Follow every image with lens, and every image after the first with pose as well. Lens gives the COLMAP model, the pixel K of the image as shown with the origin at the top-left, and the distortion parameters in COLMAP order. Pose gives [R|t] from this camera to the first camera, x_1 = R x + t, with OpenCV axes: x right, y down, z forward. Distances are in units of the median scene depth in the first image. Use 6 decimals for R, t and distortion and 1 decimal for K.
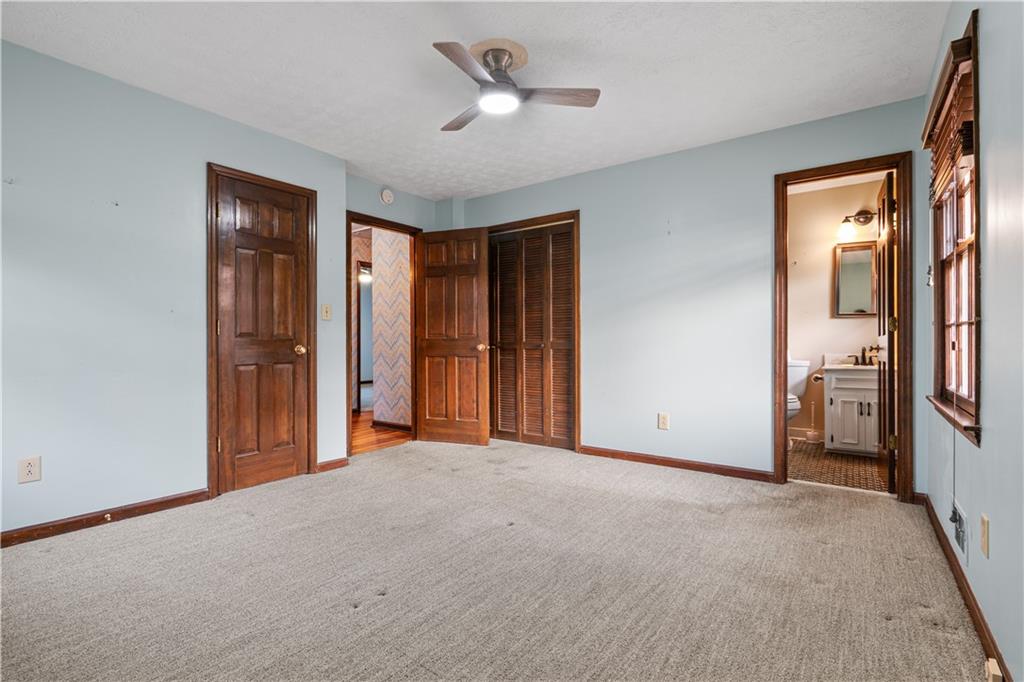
lens RADIAL K [[474.9, 0, 520.3], [0, 474.9, 343.2], [0, 0, 1]] dist [-0.014087, 0.002252]
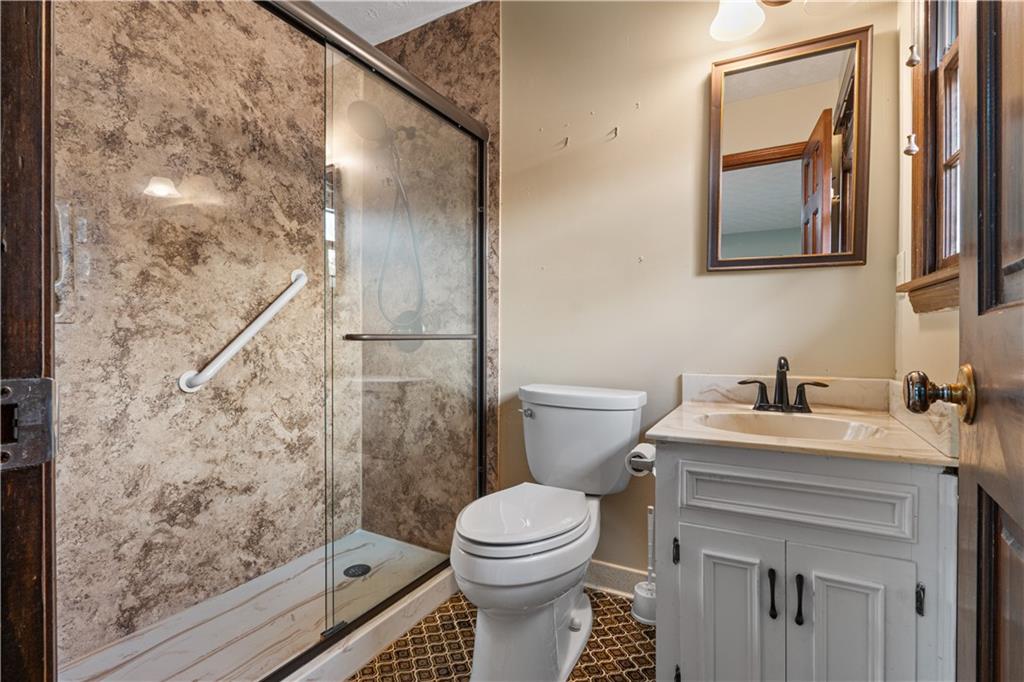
lens RADIAL K [[474.9, 0, 513.6], [0, 474.9, 346.1], [0, 0, 1]] dist [-0.014087, 0.002252]
pose [[0.992971, 0.002960, 0.118319, 0.500714], [-0.003956, 0.999959, 0.008182, -0.001497], [-0.118289, -0.008593, 0.992942, 0.692111]]
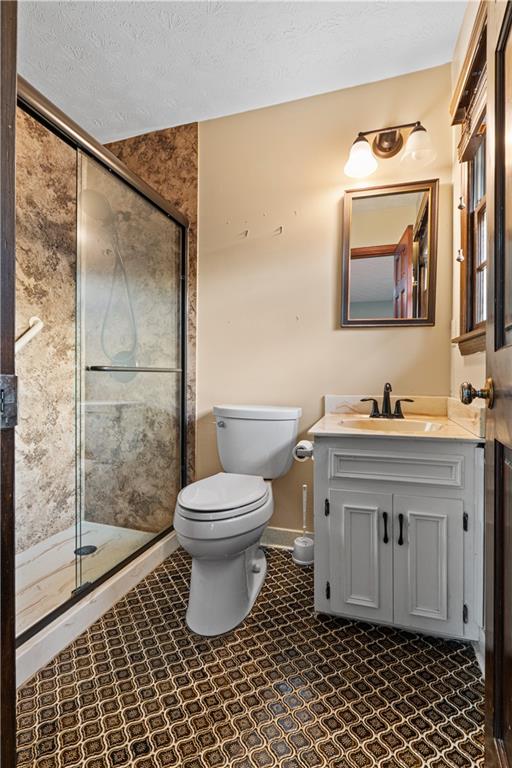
lens RADIAL K [[356.2, 0, 262.8], [0, 356.2, 381.7], [0, 0, 1]] dist [-0.014087, 0.002252]
pose [[0.948892, 0.001754, 0.315597, 0.472229], [-0.004732, 0.999951, 0.008670, 0.004012], [-0.315567, -0.009721, 0.948854, 0.669731]]
